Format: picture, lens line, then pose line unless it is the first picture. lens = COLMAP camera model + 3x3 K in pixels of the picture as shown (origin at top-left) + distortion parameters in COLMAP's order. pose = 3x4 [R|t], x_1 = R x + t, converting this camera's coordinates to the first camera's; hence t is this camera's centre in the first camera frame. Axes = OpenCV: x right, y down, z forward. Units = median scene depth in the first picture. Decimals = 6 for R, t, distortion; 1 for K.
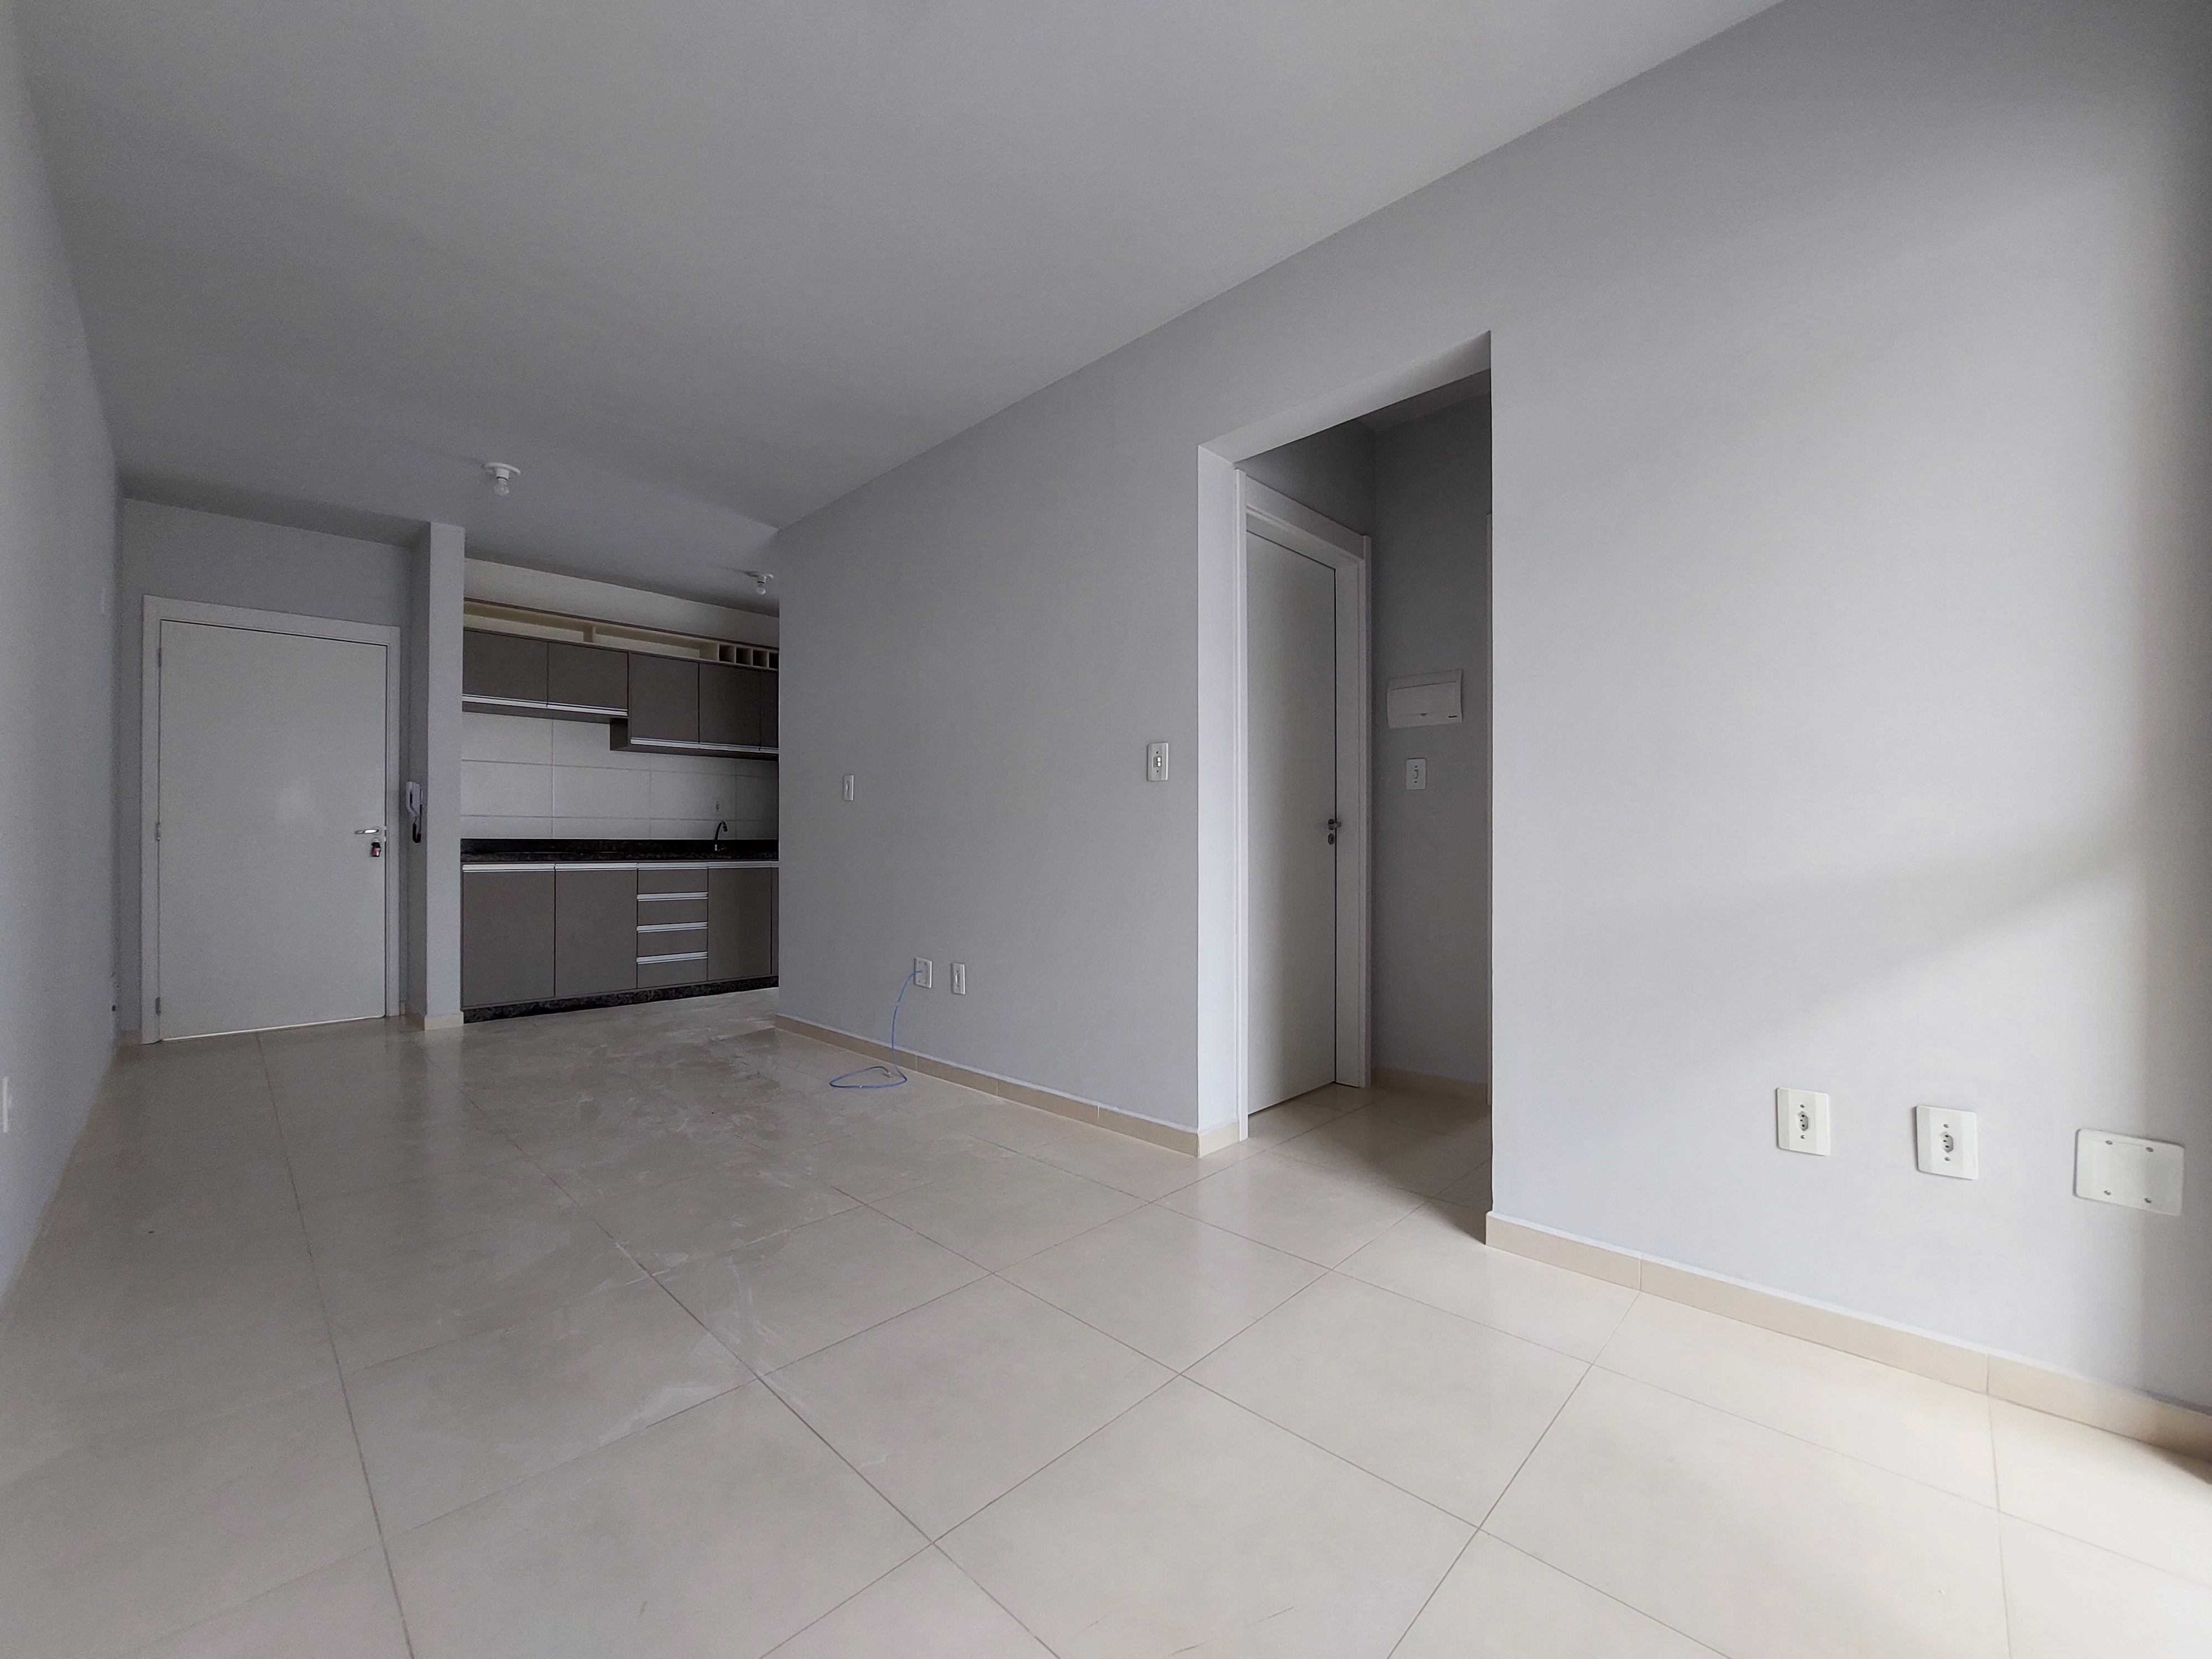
lens RADIAL K [[869.9, 0, 1122.9], [0, 869.9, 843.6], [0, 0, 1]] dist [-0.044763, 0.005106]
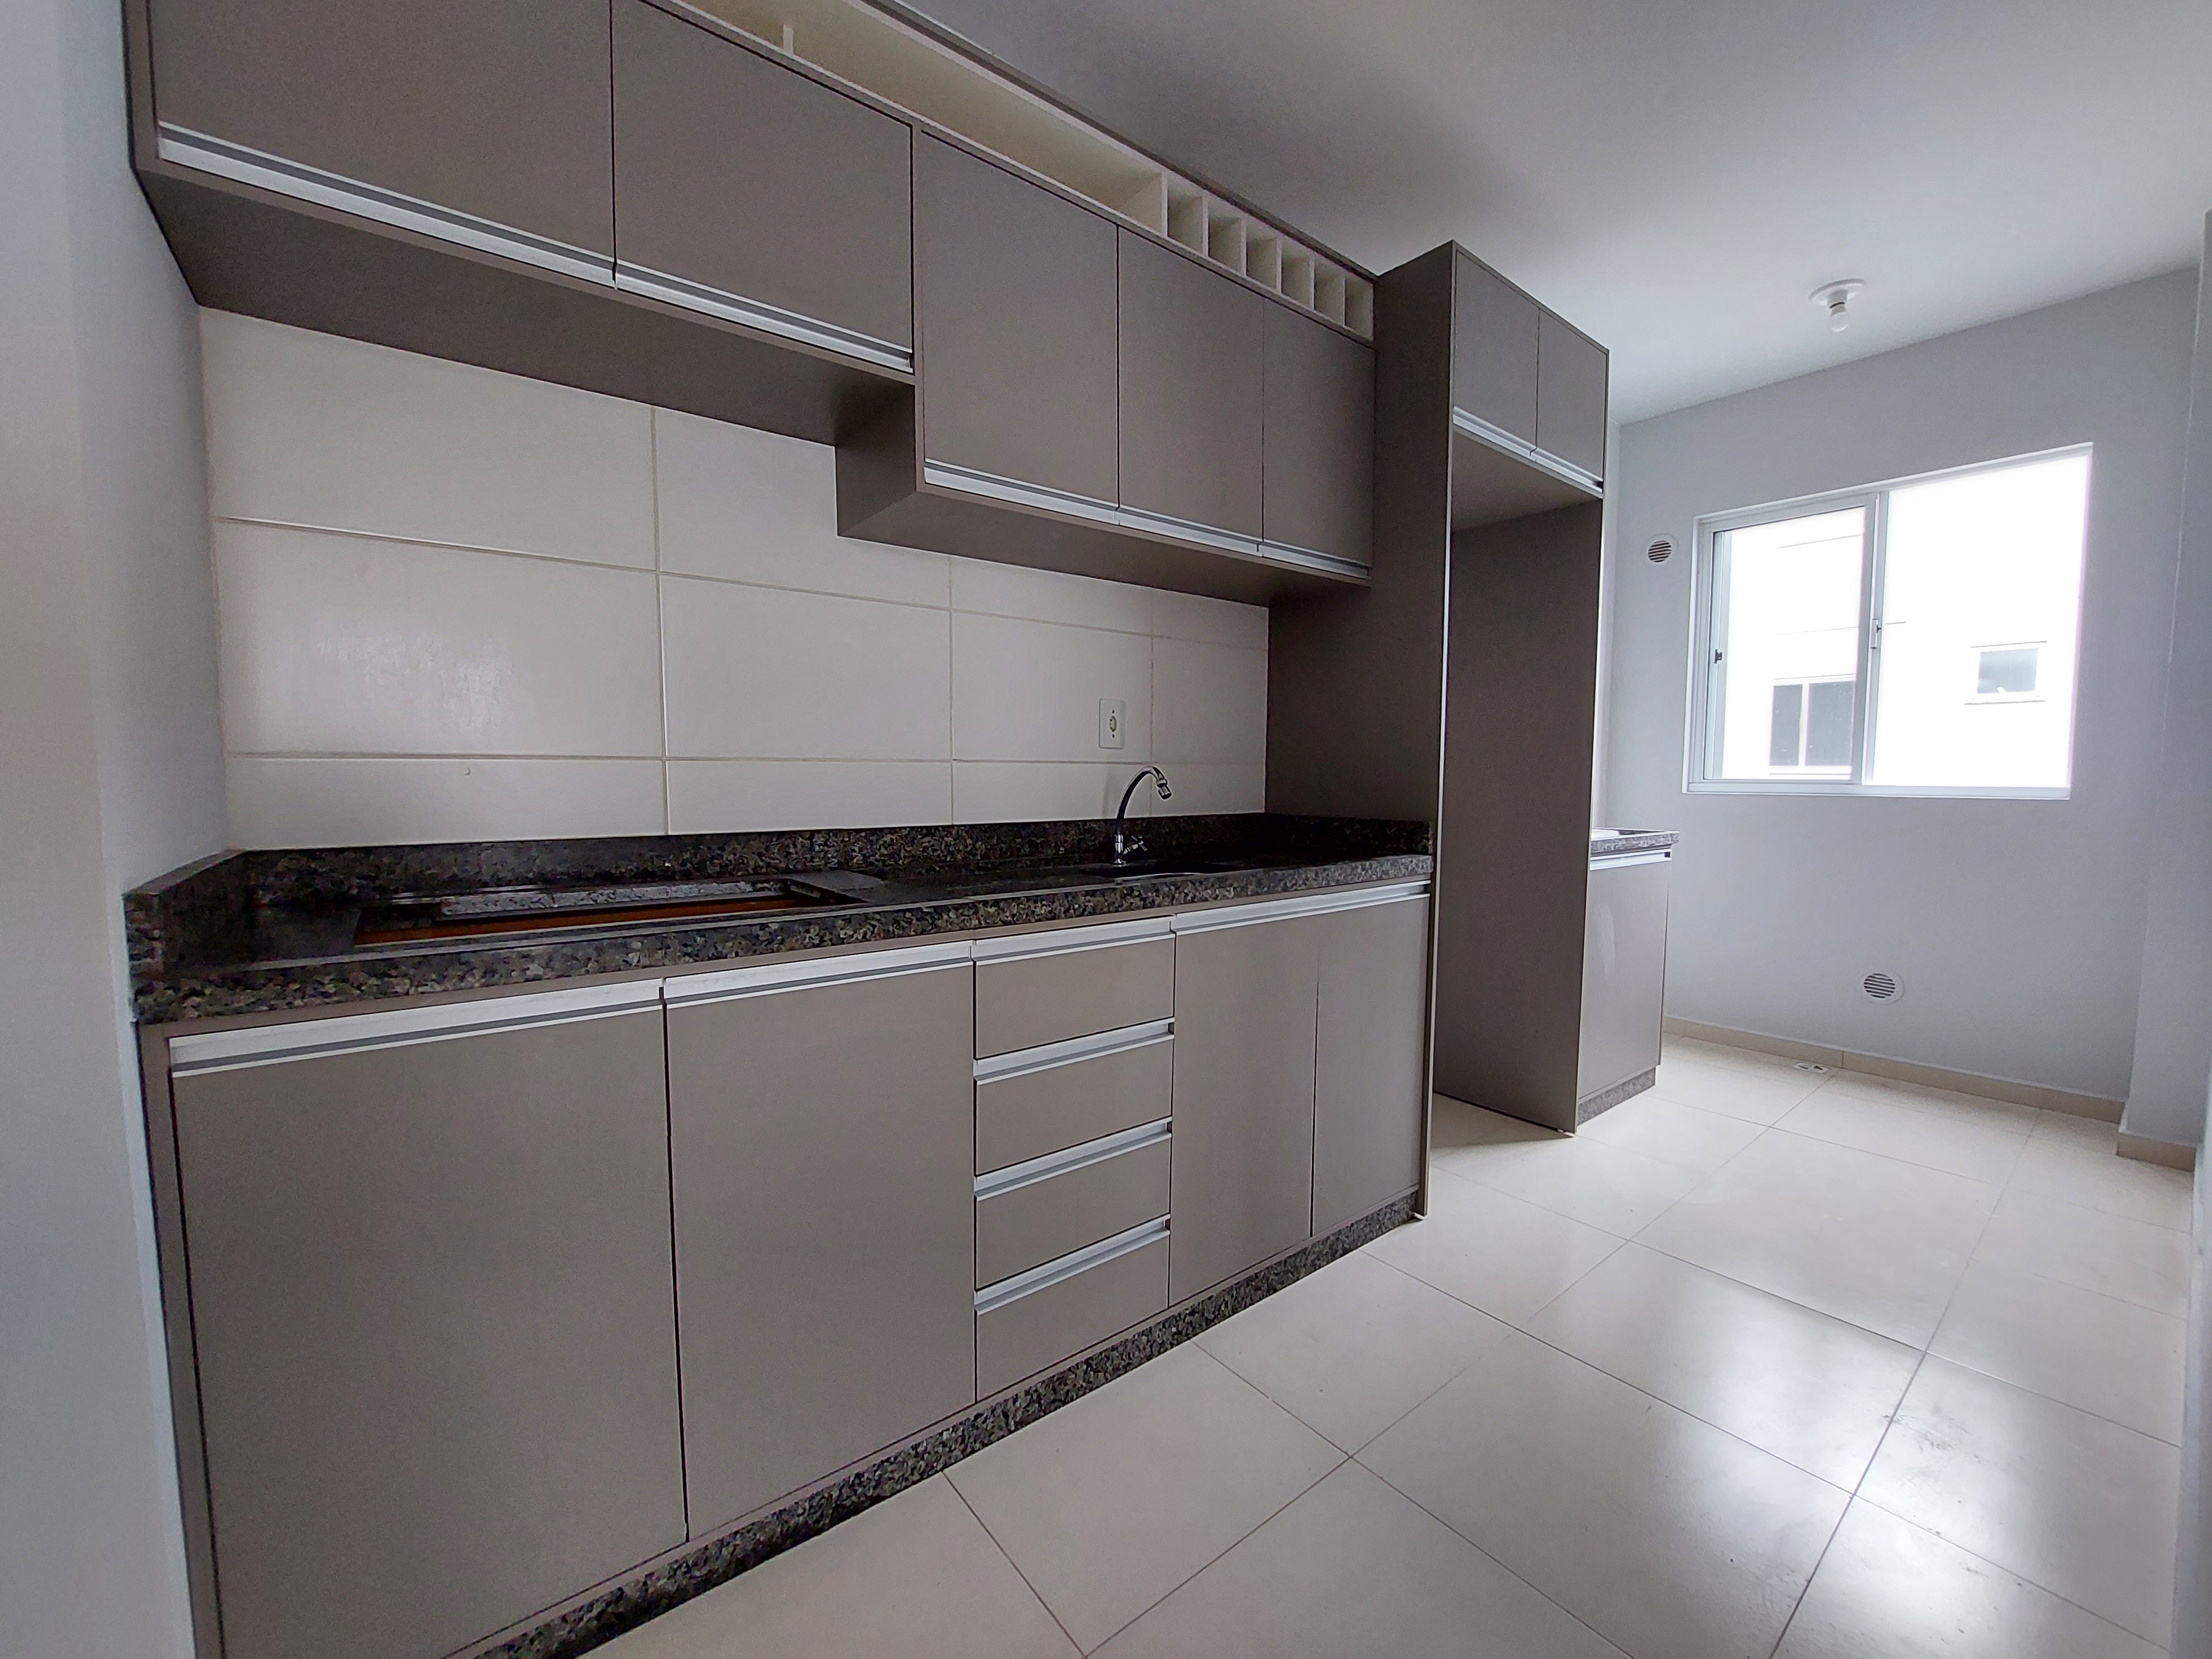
lens RADIAL K [[879.7, 0, 1105.4], [0, 879.7, 833.9], [0, 0, 1]] dist [-0.000677, 0.000050]
pose [[0.988829, 0.011037, -0.148642, -0.492874], [-0.000368, 0.997433, 0.071611, -0.027410], [0.149051, -0.070757, 0.986295, 0.756348]]
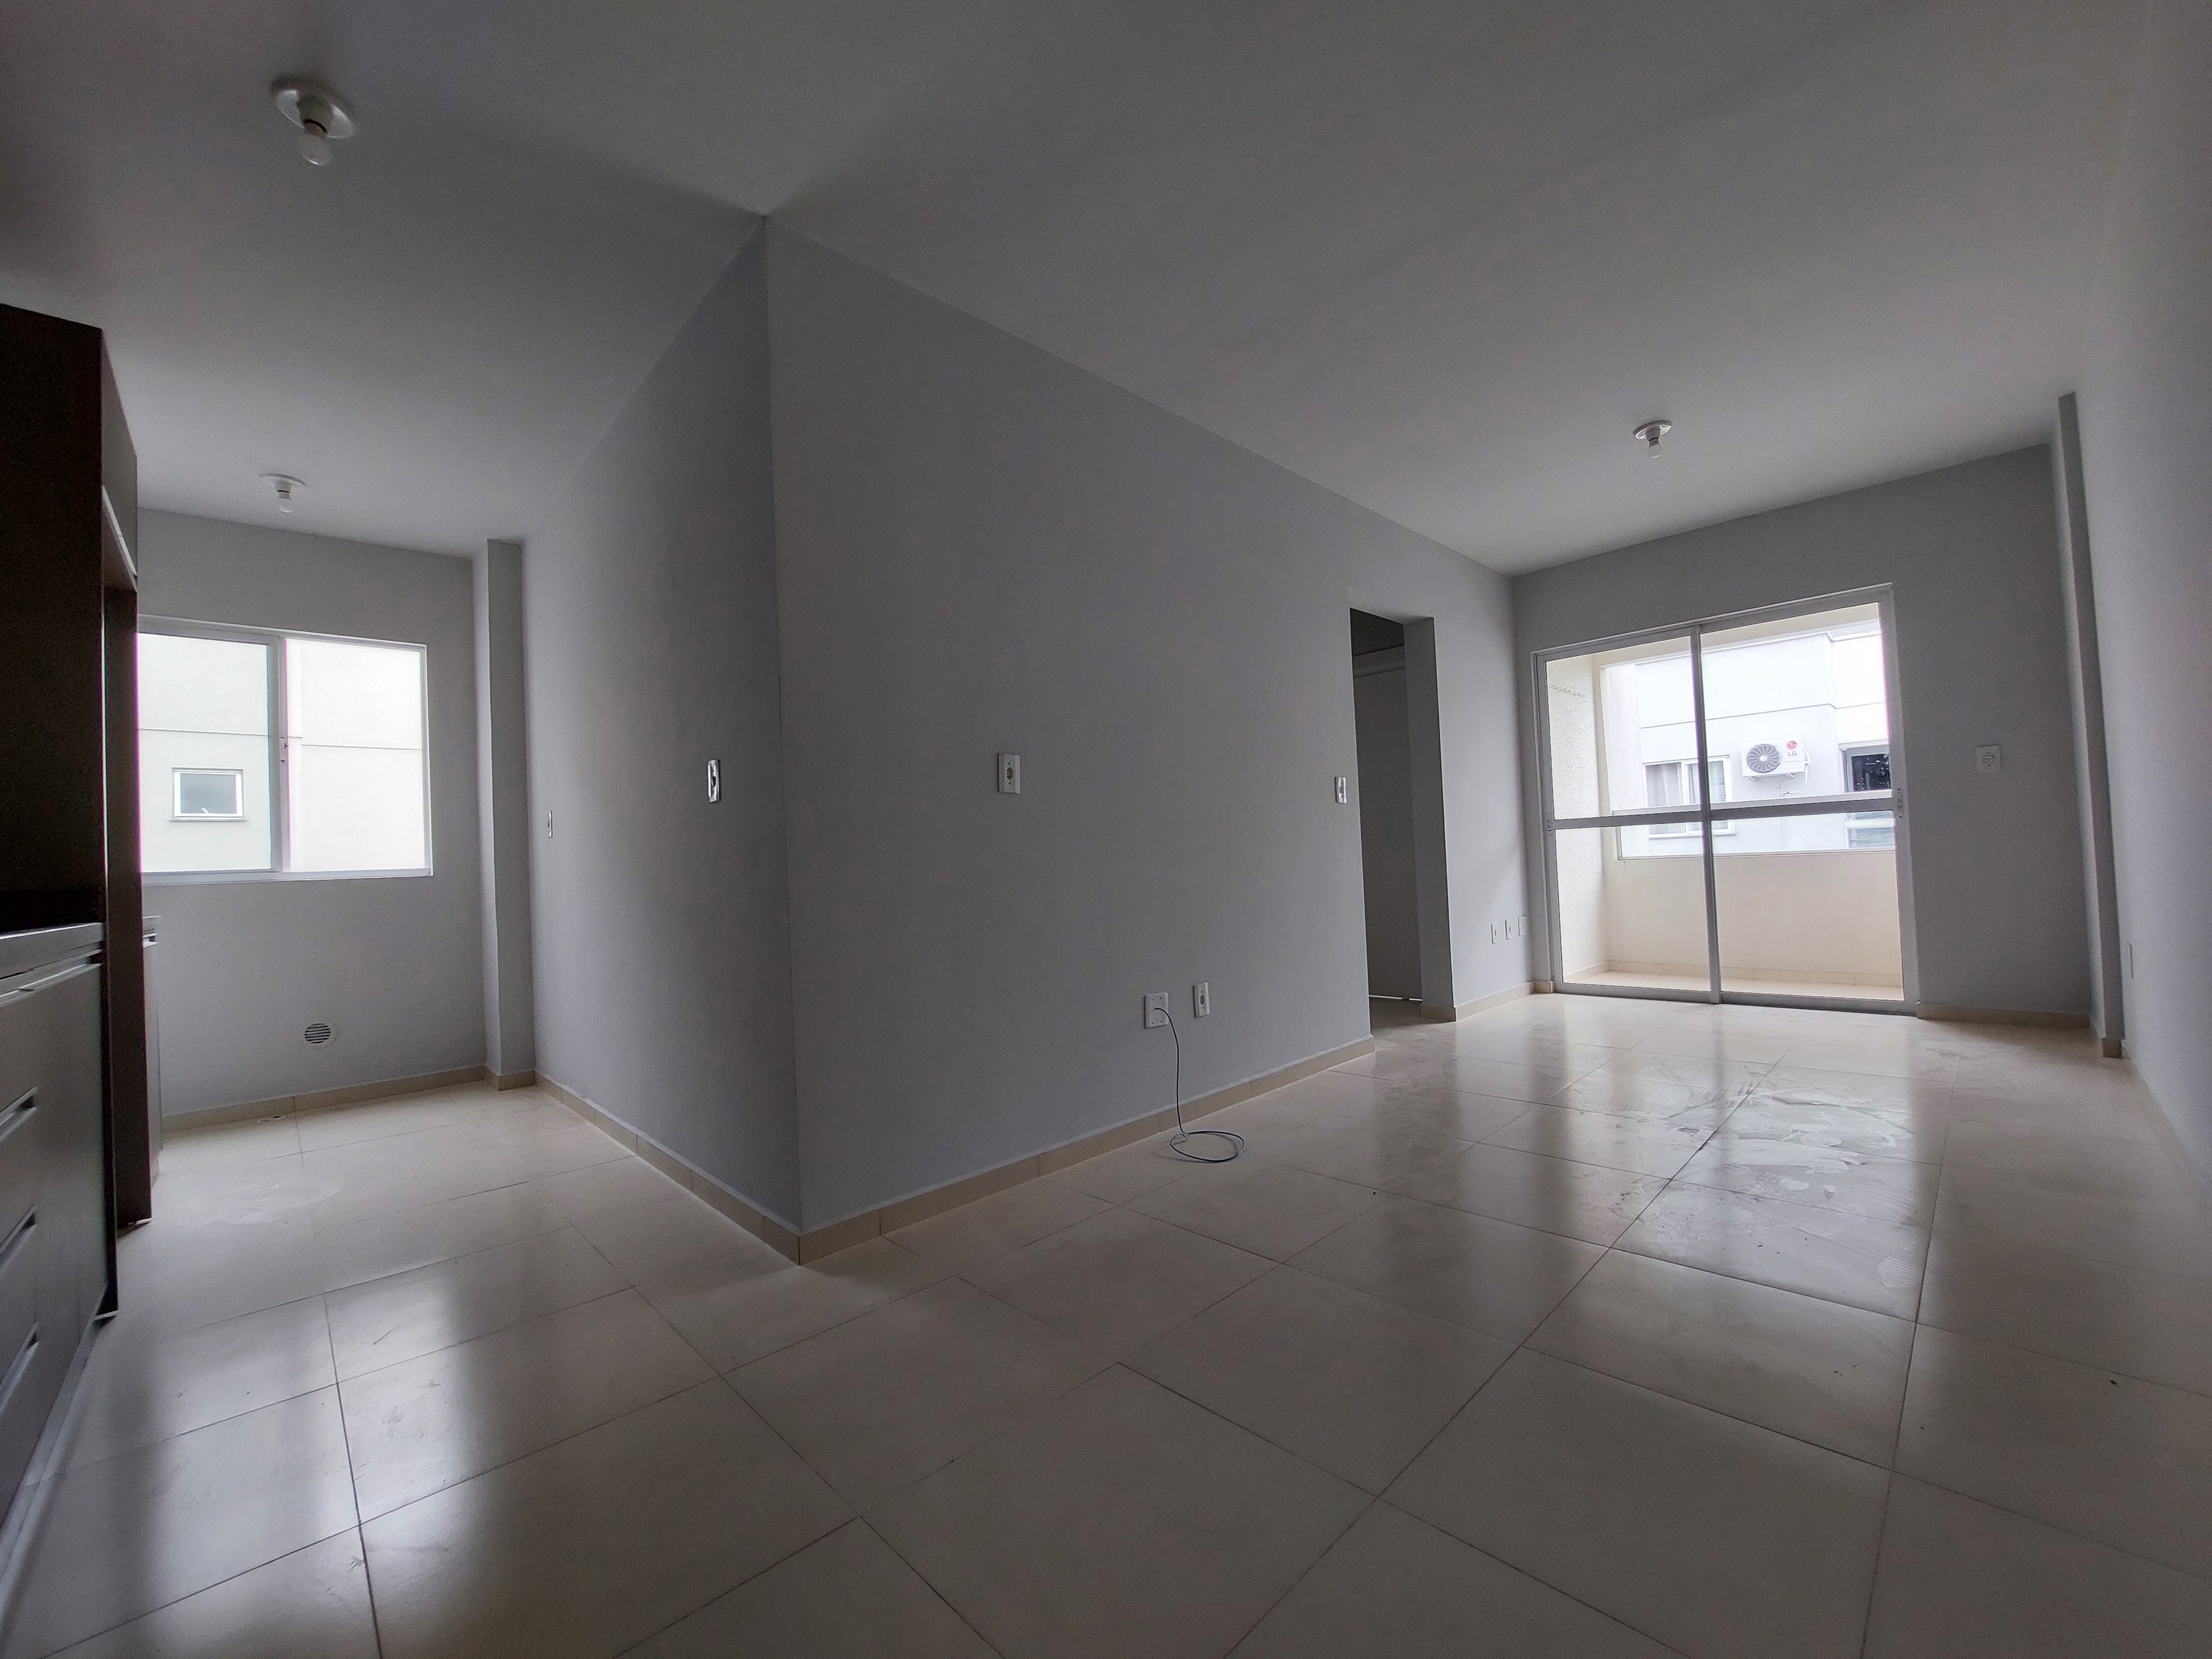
lens RADIAL K [[869.9, 0, 1122.9], [0, 869.9, 843.6], [0, 0, 1]] dist [-0.044763, 0.005106]
pose [[0.034231, 0.014991, 0.999302, -0.756612], [0.043207, 0.998930, -0.016466, 0.002233], [-0.998480, 0.043740, 0.033546, 0.711305]]
